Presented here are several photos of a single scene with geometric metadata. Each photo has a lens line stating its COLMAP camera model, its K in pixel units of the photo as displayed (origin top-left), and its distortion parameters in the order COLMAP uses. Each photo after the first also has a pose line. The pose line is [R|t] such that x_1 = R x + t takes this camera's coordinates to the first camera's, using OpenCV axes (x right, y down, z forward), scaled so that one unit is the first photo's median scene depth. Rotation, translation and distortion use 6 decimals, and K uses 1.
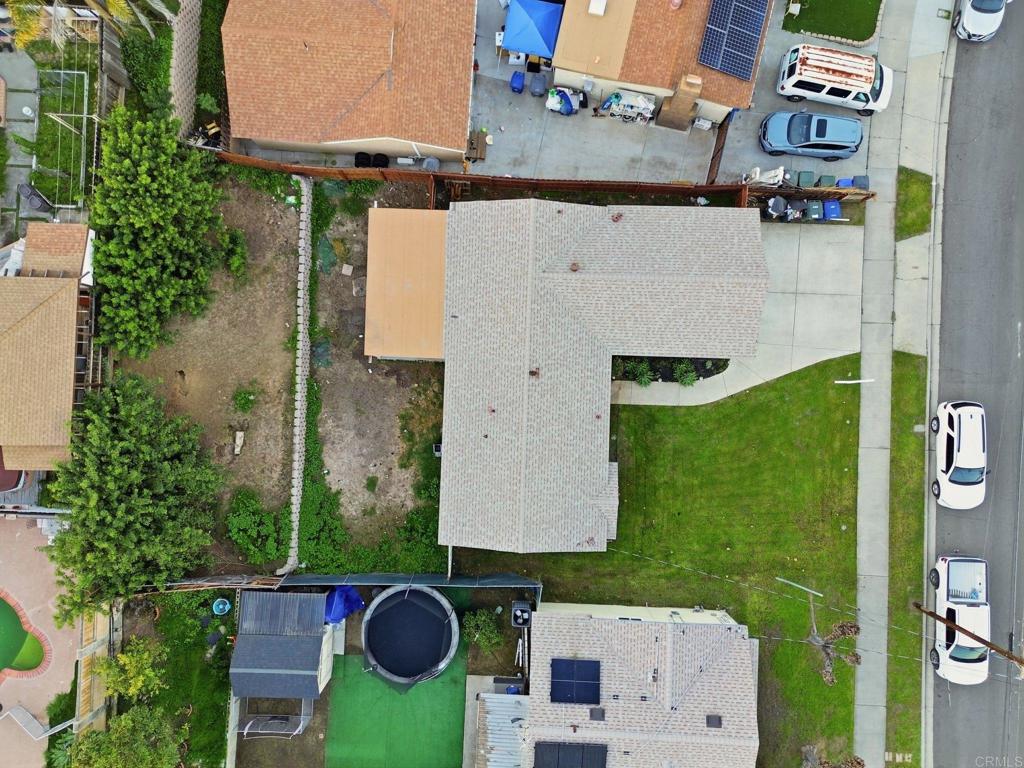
lens RADIAL K [[727.0, 0, 508.4], [0, 727.0, 384.9], [0, 0, 1]] dist [0.061053, -0.043852]
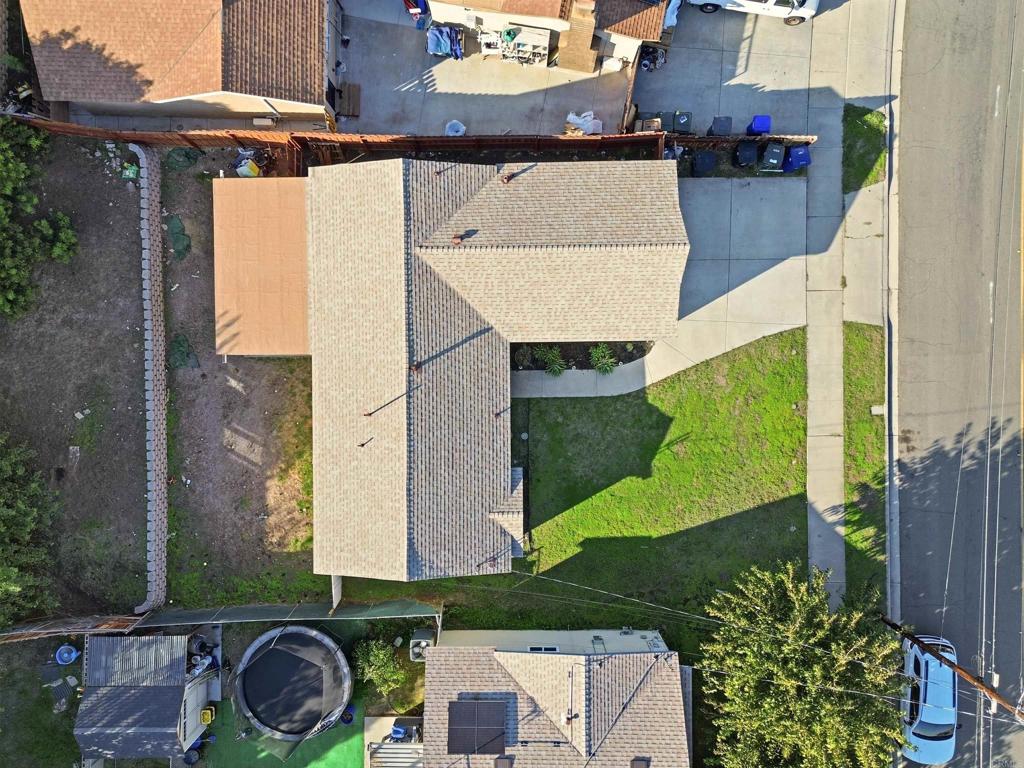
lens RADIAL K [[727.0, 0, 509.2], [0, 727.0, 386.0], [0, 0, 1]] dist [0.061053, -0.043852]
pose [[0.999073, -0.042846, -0.004234, 0.141974], [0.042954, 0.998626, 0.030018, -0.015333], [0.002942, -0.030172, 0.999540, 0.150061]]
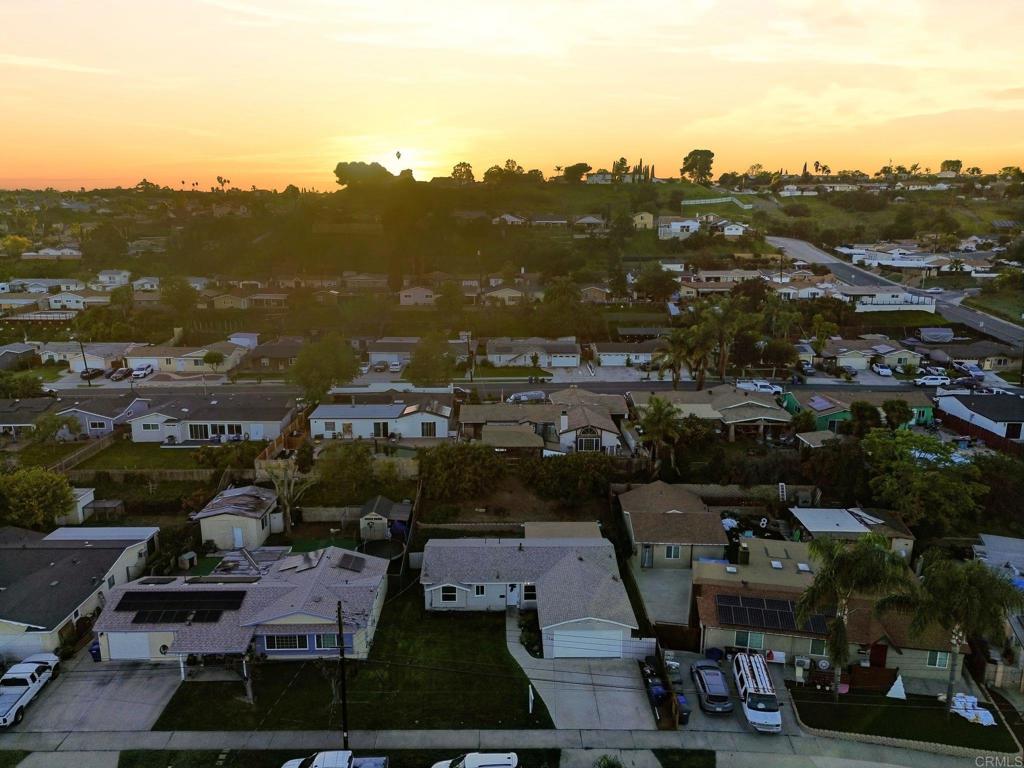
lens RADIAL K [[727.0, 0, 508.5], [0, 727.0, 389.0], [0, 0, 1]] dist [0.061053, -0.043852]
pose [[0.047527, 0.241841, -0.969151, 1.660700], [-0.998669, 0.030945, -0.041253, 0.074629], [0.020014, 0.969822, 0.242990, 0.146125]]
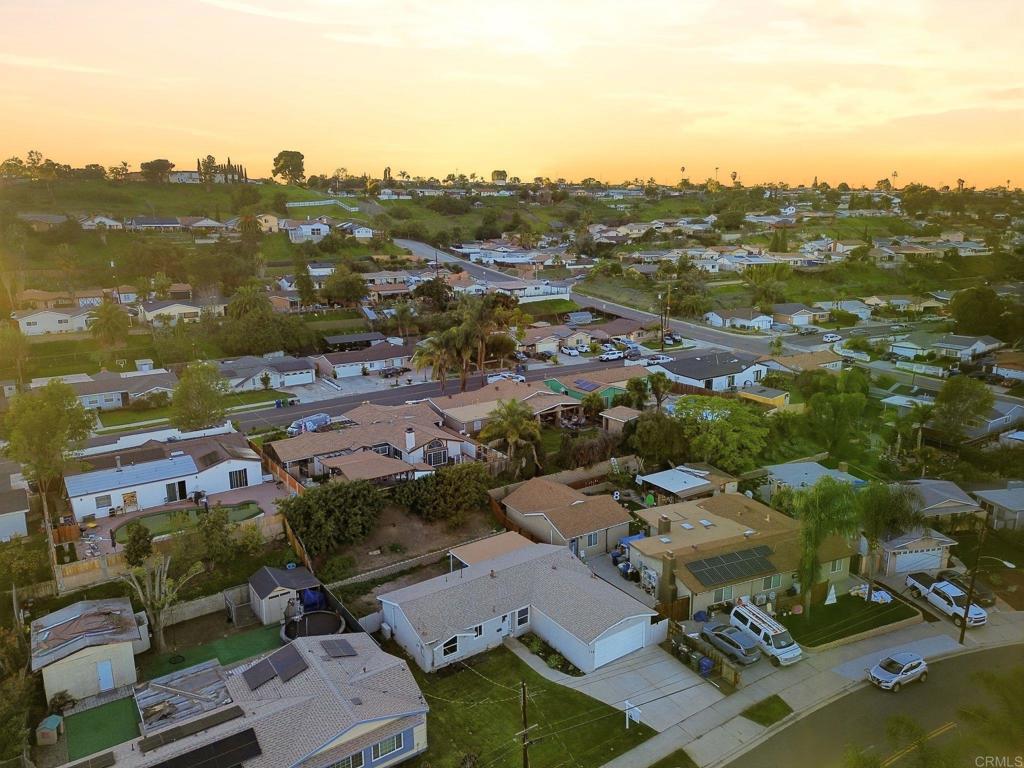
lens RADIAL K [[727.0, 0, 513.7], [0, 727.0, 389.4], [0, 0, 1]] dist [0.061053, -0.043852]
pose [[0.599790, 0.191350, -0.776941, 1.282927], [-0.799924, 0.166839, -0.576442, 0.838837], [0.019322, 0.967238, 0.253134, 0.119346]]
